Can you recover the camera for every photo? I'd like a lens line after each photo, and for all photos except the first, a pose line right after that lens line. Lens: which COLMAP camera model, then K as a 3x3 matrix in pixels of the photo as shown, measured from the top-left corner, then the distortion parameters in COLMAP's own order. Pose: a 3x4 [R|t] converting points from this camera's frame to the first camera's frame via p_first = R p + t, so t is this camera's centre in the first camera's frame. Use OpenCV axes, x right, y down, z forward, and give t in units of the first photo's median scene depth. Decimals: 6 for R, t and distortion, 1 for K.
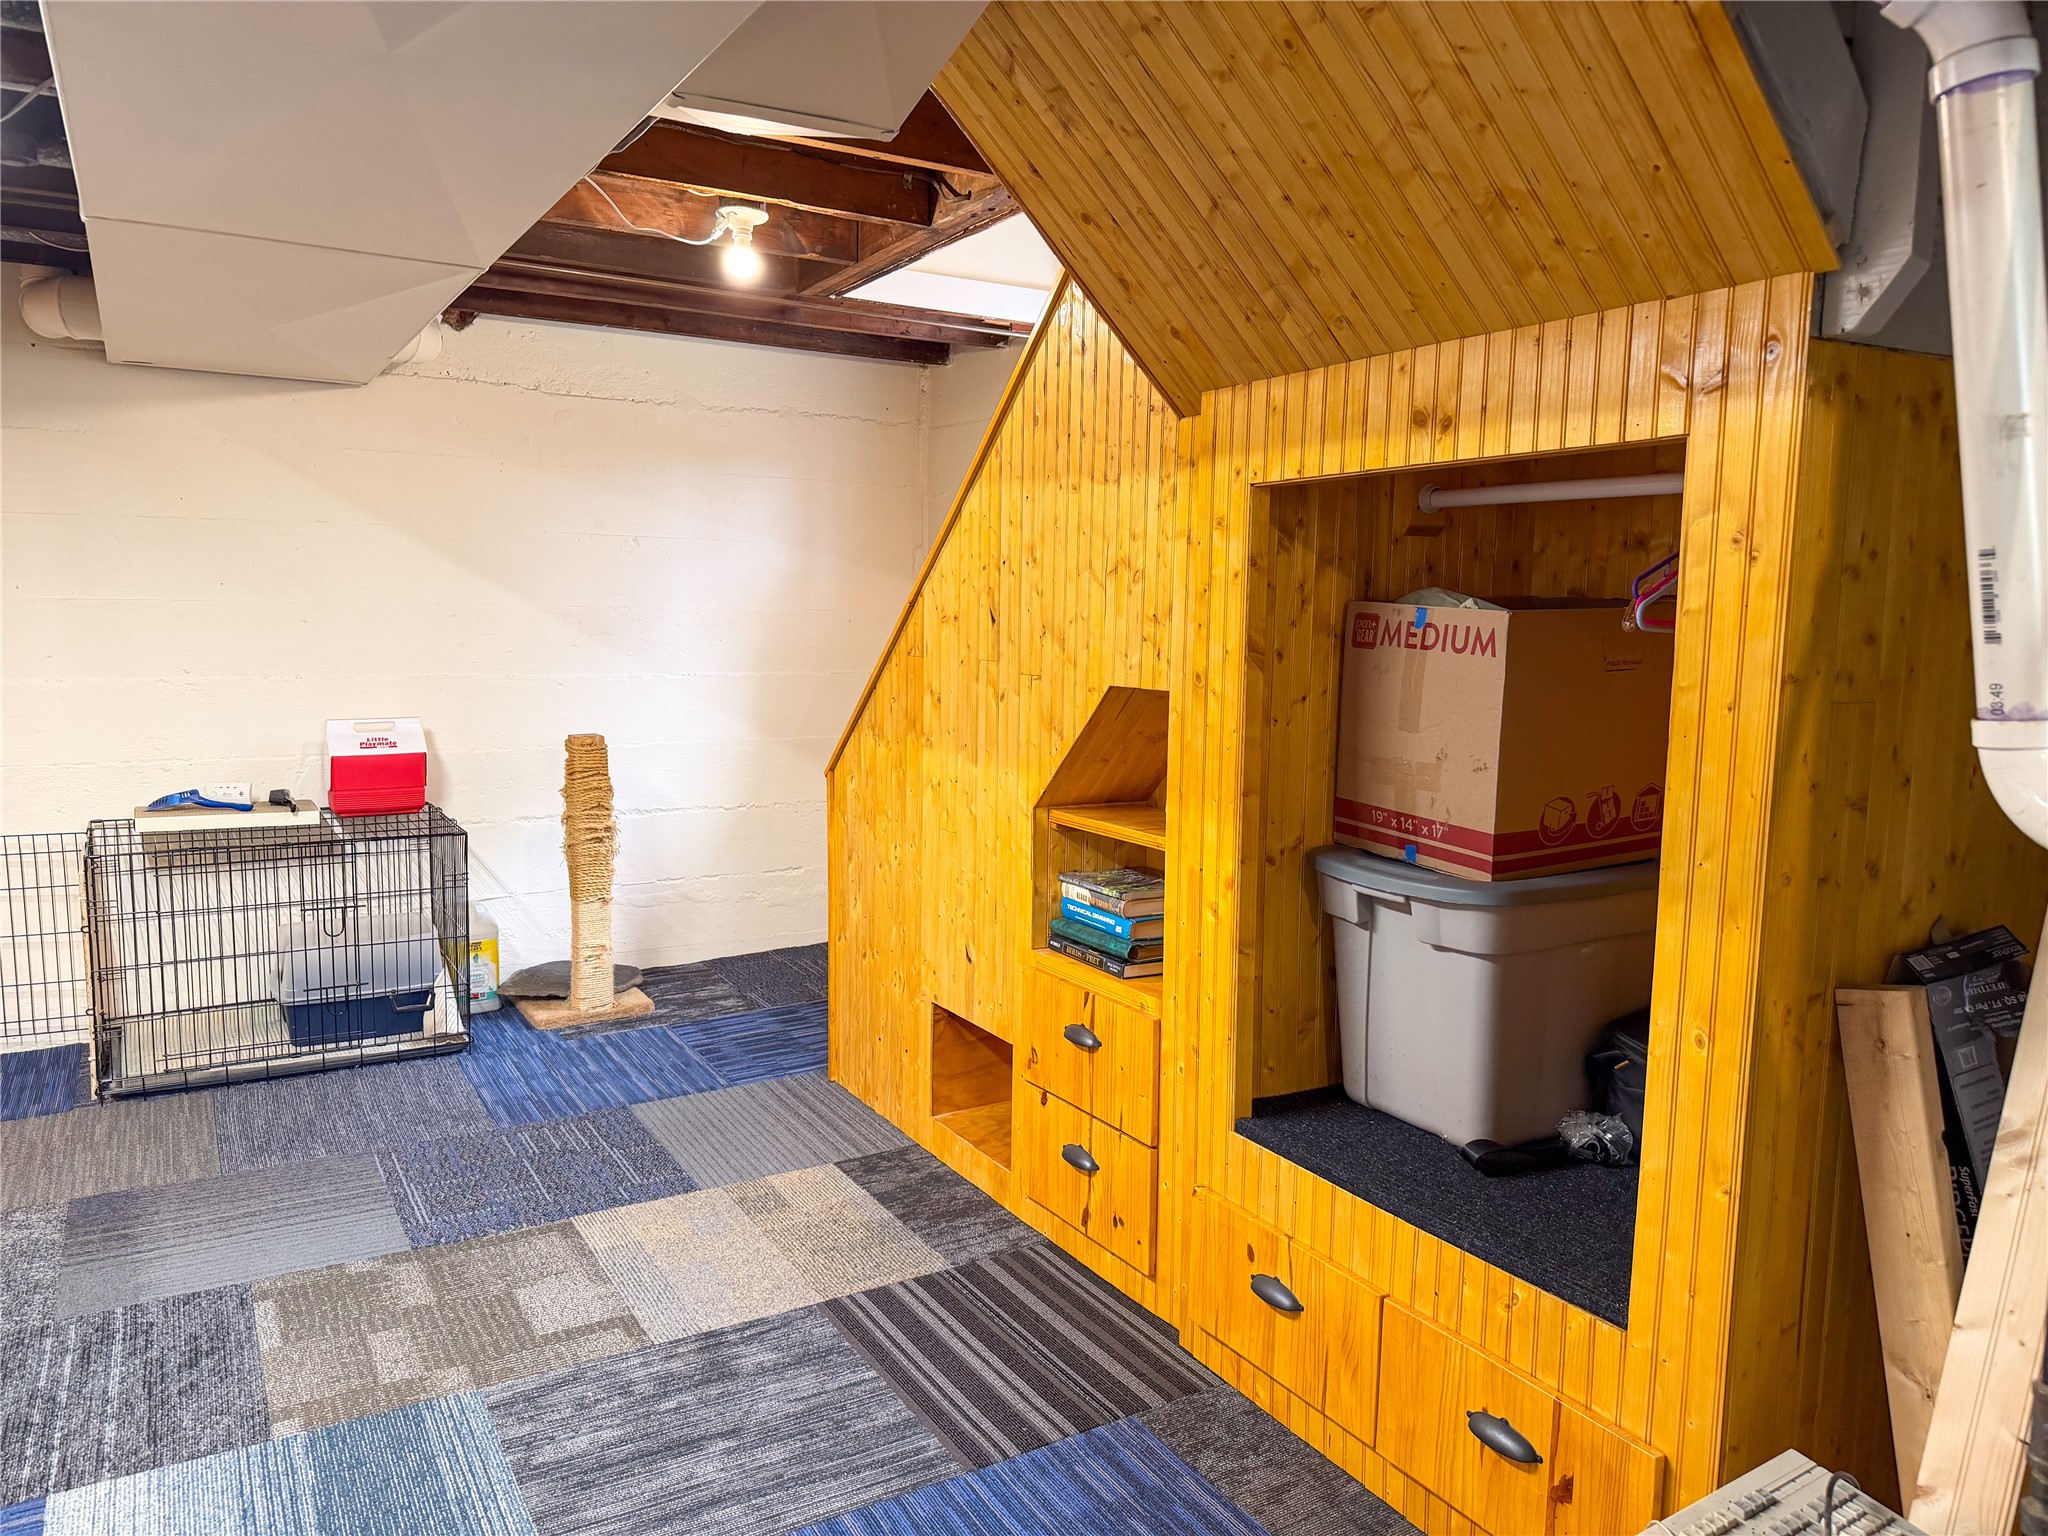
lens RADIAL K [[1429.1, 0, 954.9], [0, 1429.1, 773.5], [0, 0, 1]] dist [0.203517, -0.358016]
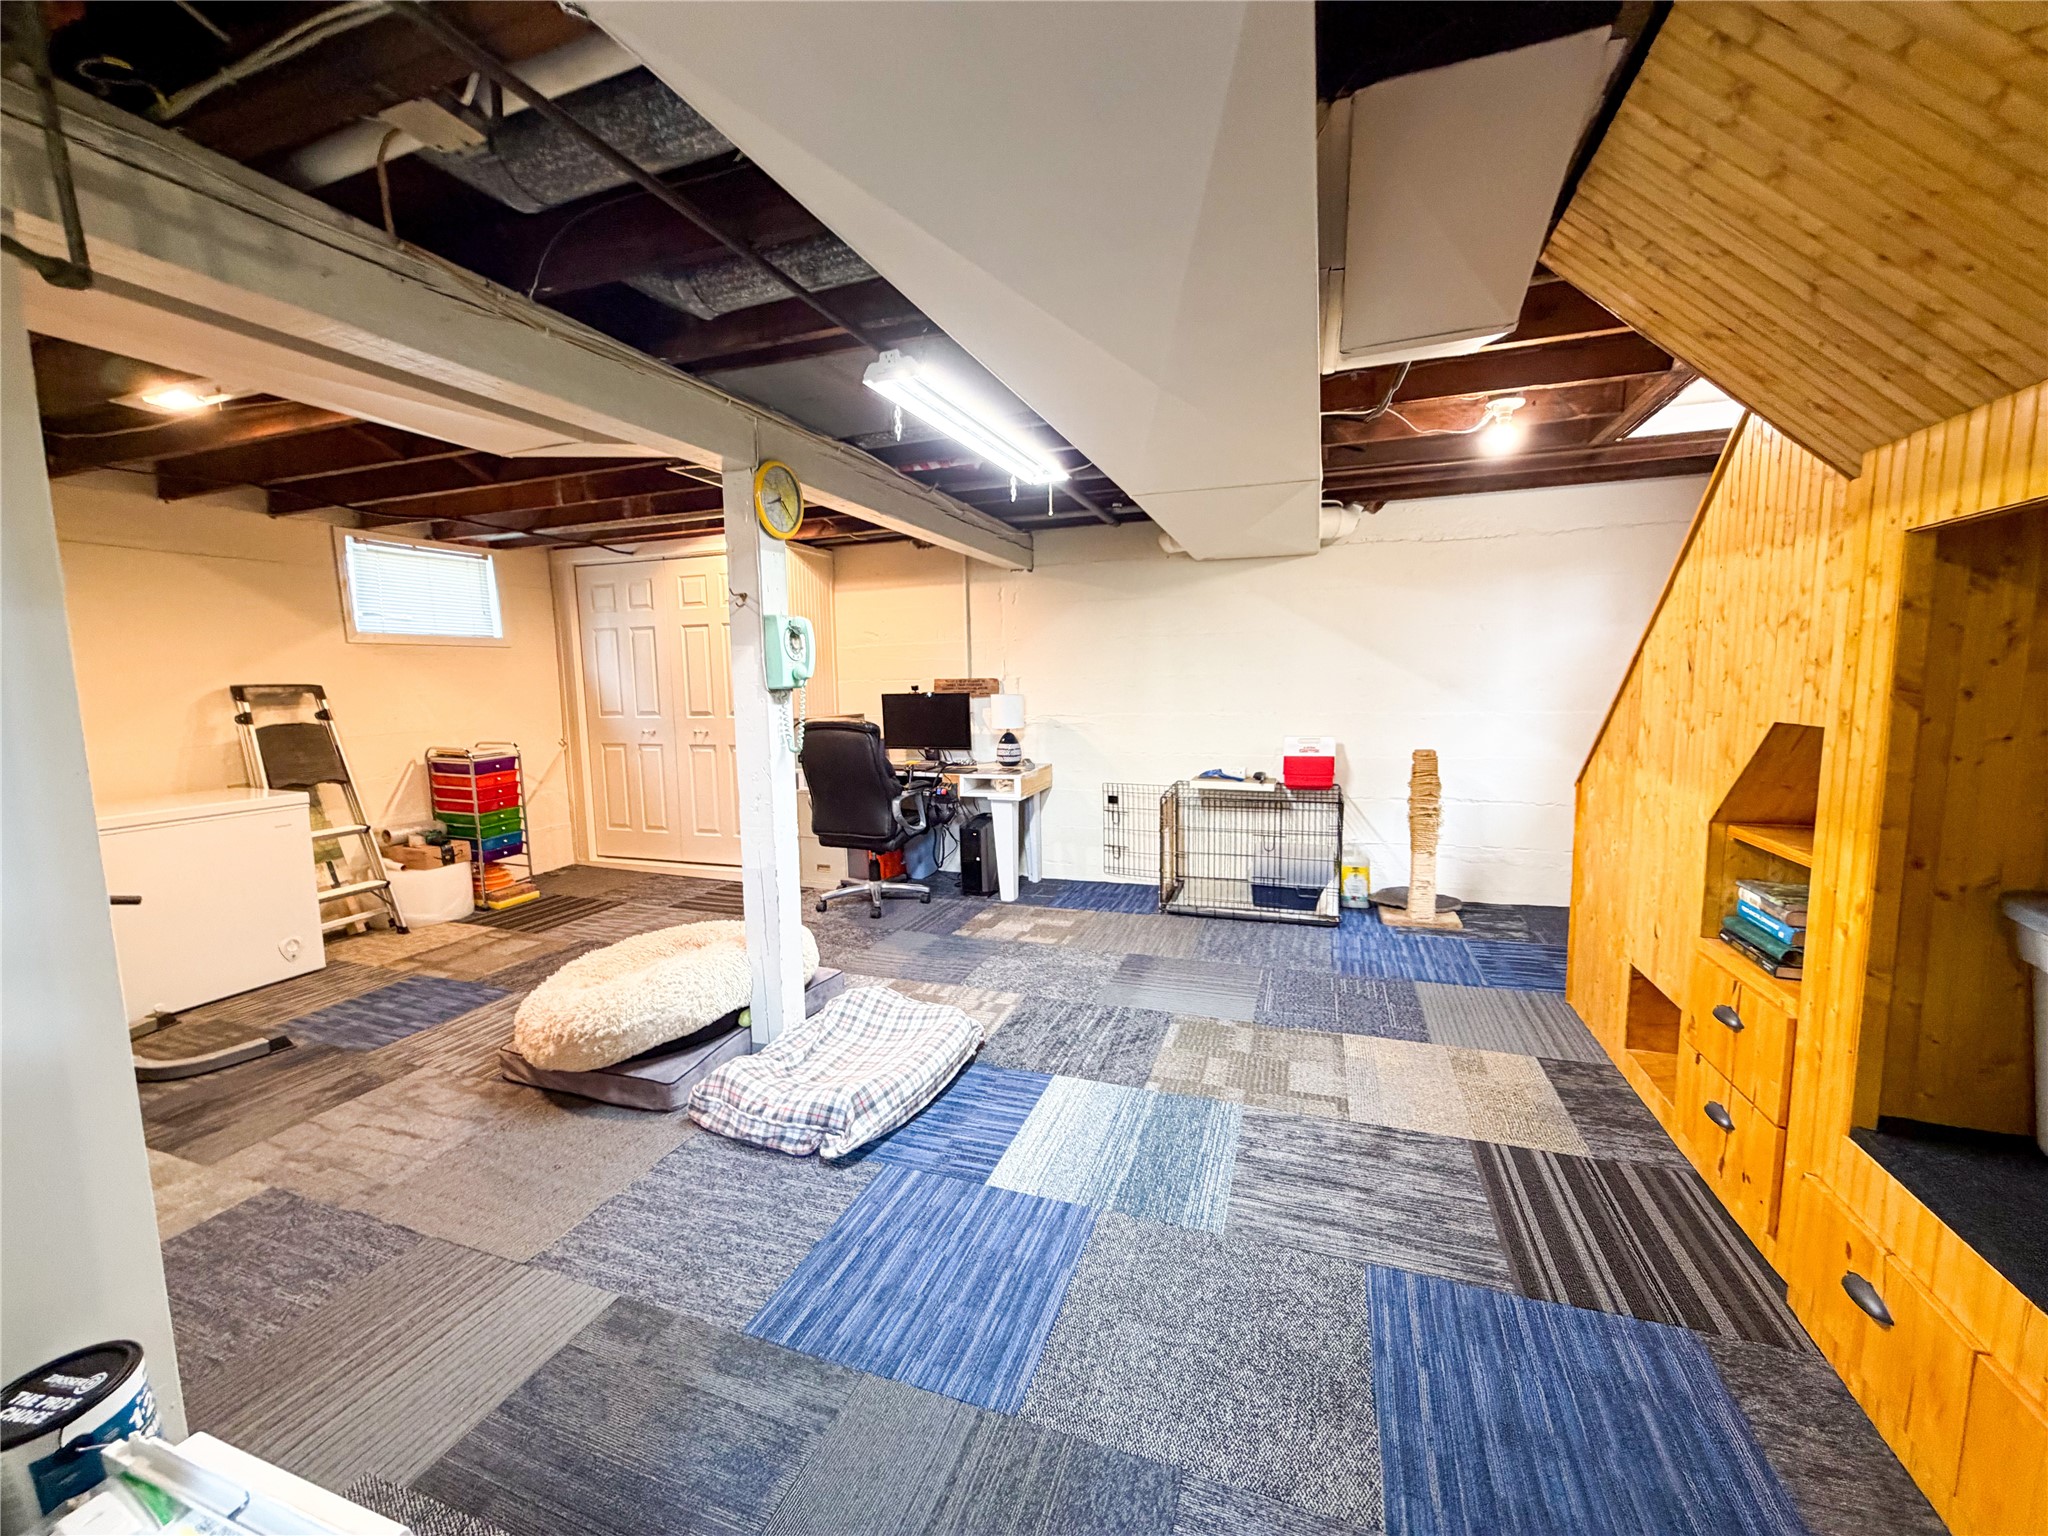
lens RADIAL K [[798.7, 0, 1024.0], [0, 798.7, 768.0], [0, 0, 1]] dist [0.008538, 0.000434]
pose [[0.657275, 0.058599, -0.751369, 0.192602], [-0.058974, 0.997915, 0.026238, -0.005476], [0.751339, 0.027066, 0.659361, 0.117575]]
